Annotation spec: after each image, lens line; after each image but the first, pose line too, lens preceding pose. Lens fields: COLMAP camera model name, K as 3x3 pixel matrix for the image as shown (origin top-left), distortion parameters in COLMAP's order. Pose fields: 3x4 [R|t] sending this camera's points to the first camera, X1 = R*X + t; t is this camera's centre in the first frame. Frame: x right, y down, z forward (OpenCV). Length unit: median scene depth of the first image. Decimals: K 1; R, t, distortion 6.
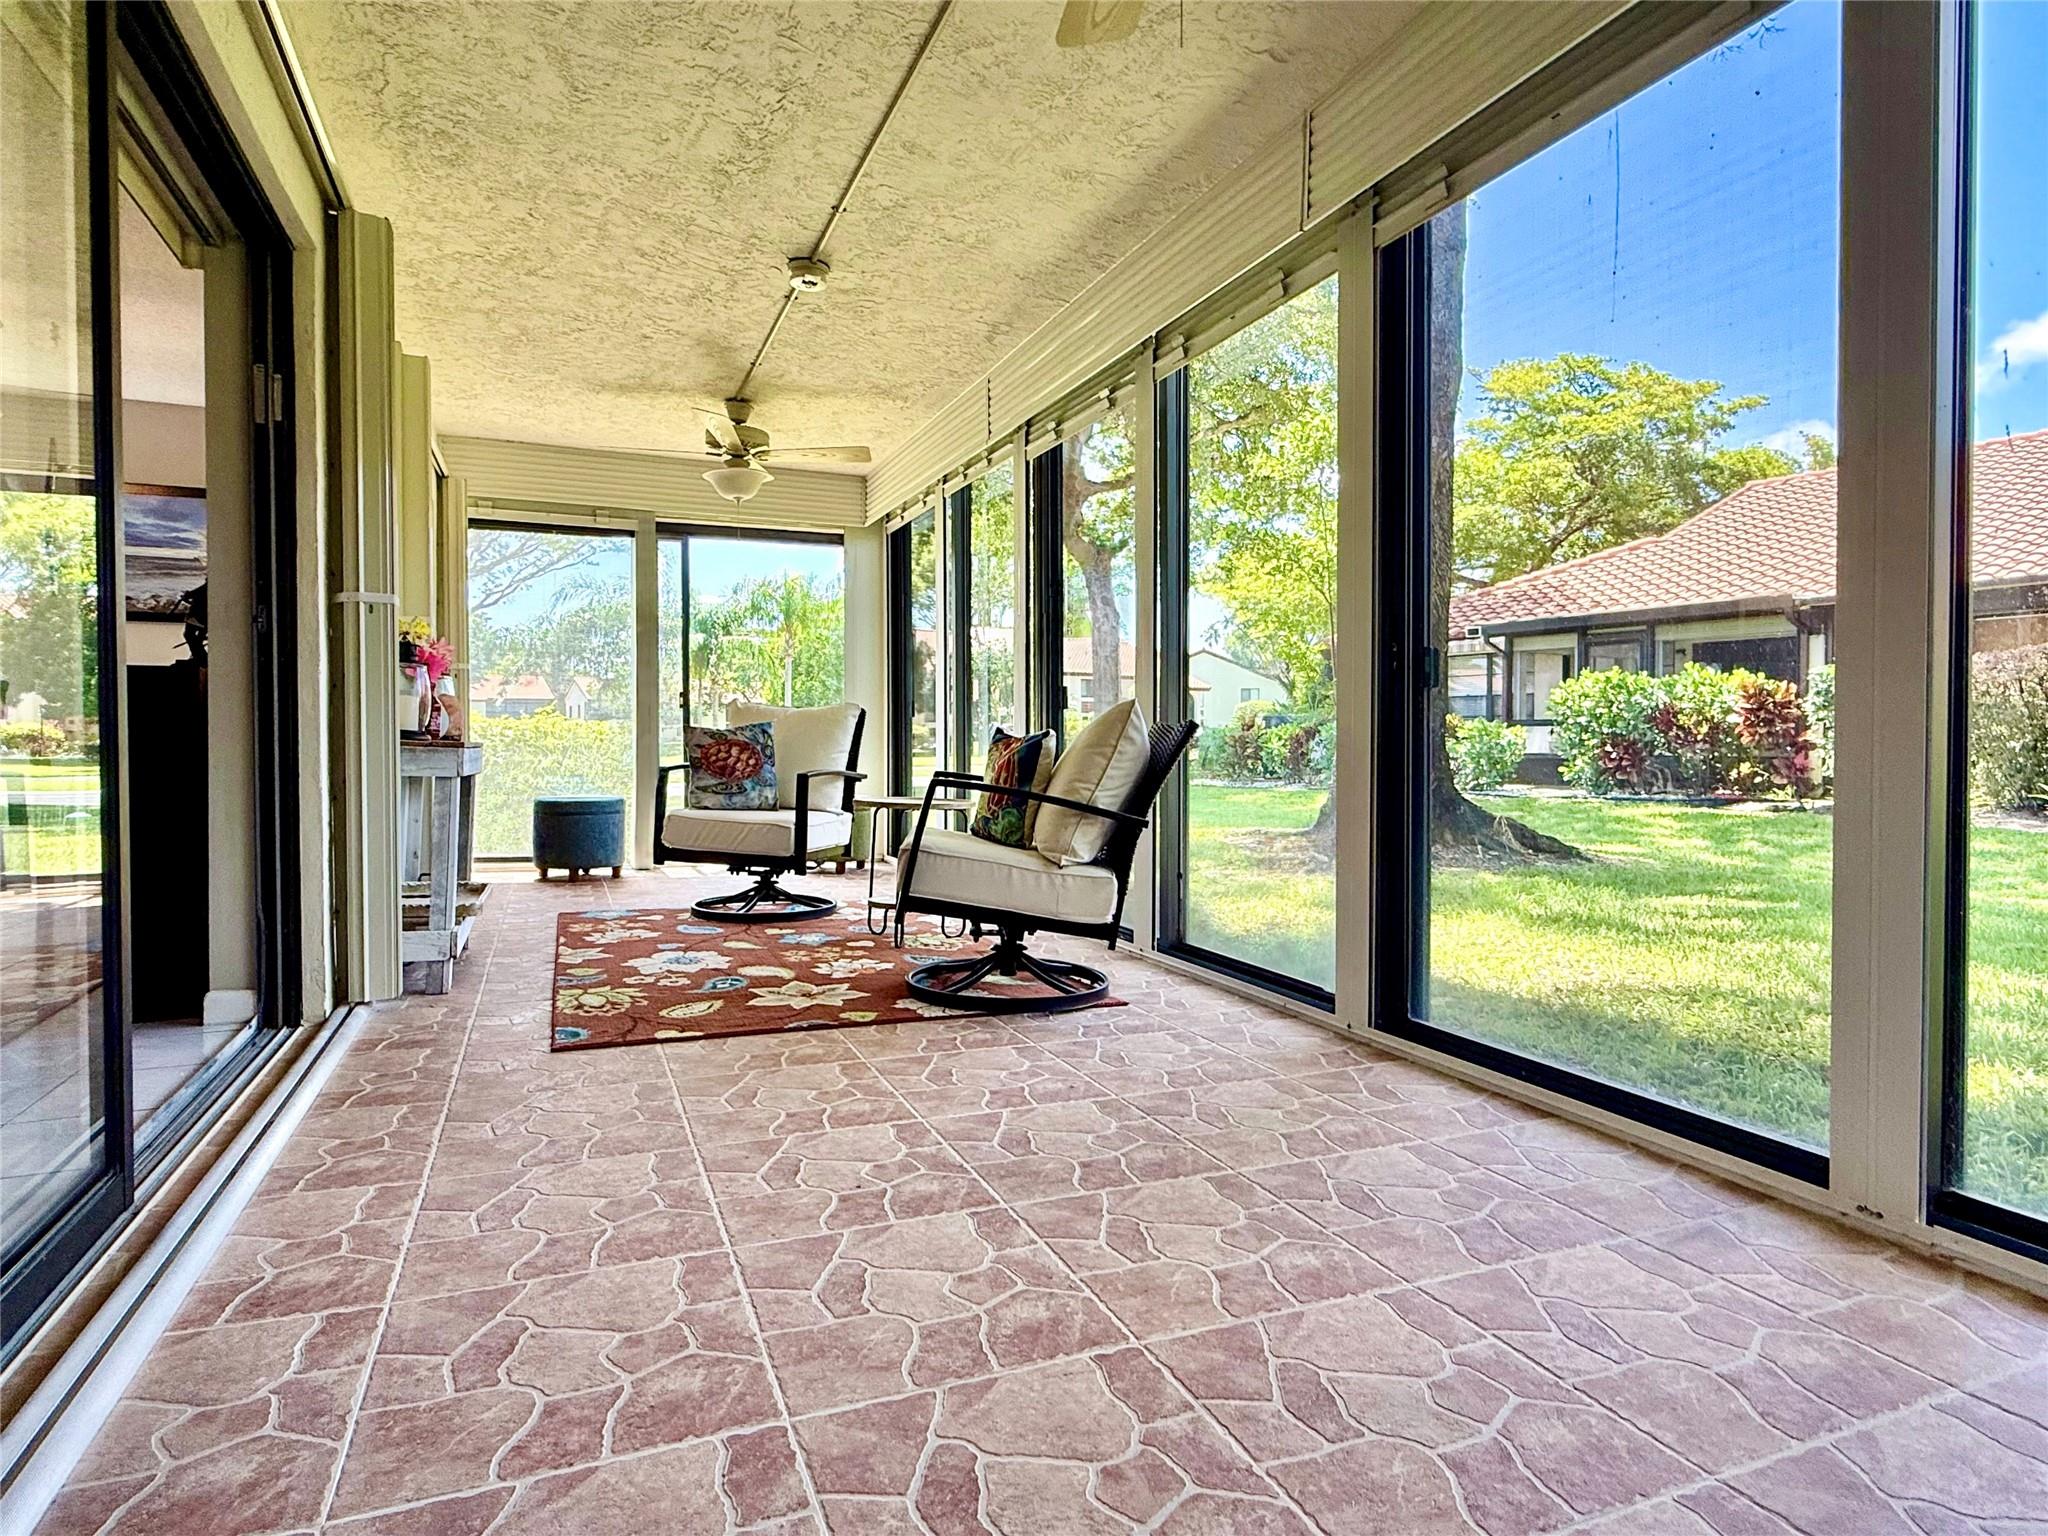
lens RADIAL K [[1227.8, 0, 1052.2], [0, 1227.8, 730.0], [0, 0, 1]] dist [0.001492, 0.004127]
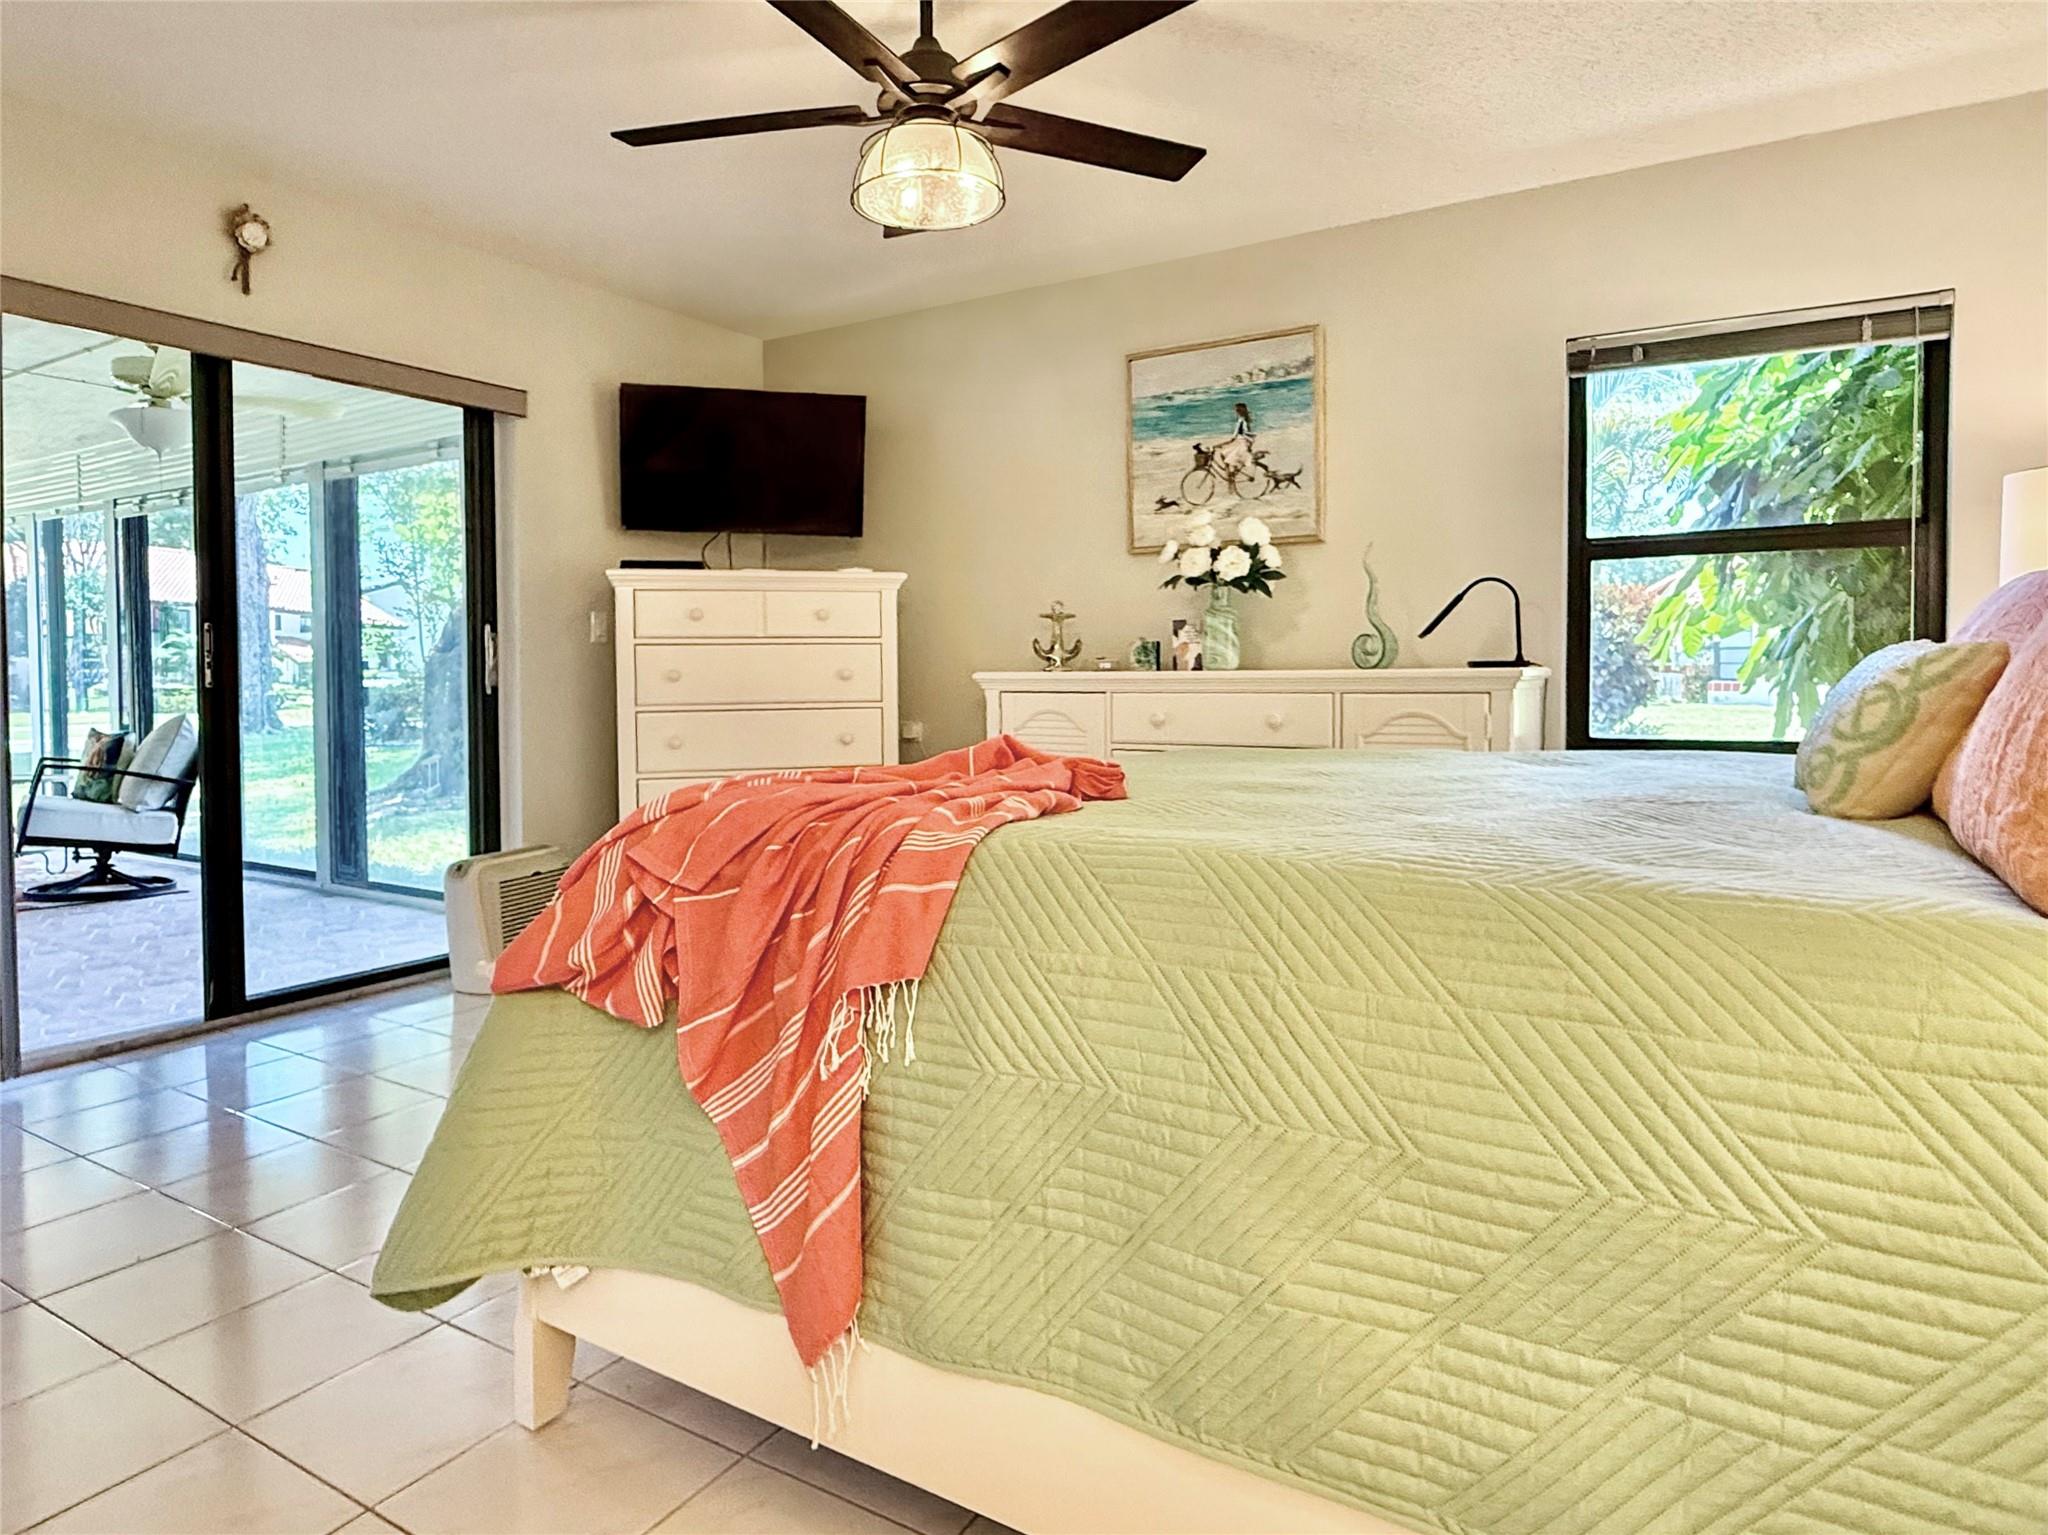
lens RADIAL K [[1227.8, 0, 1001.1], [0, 1227.8, 735.7], [0, 0, 1]] dist [0.001492, 0.004127]
pose [[0.836474, -0.023446, 0.547504, 0.060096], [0.000393, 0.999110, 0.042185, -0.052575], [-0.548006, -0.035071, 0.835739, -0.847380]]
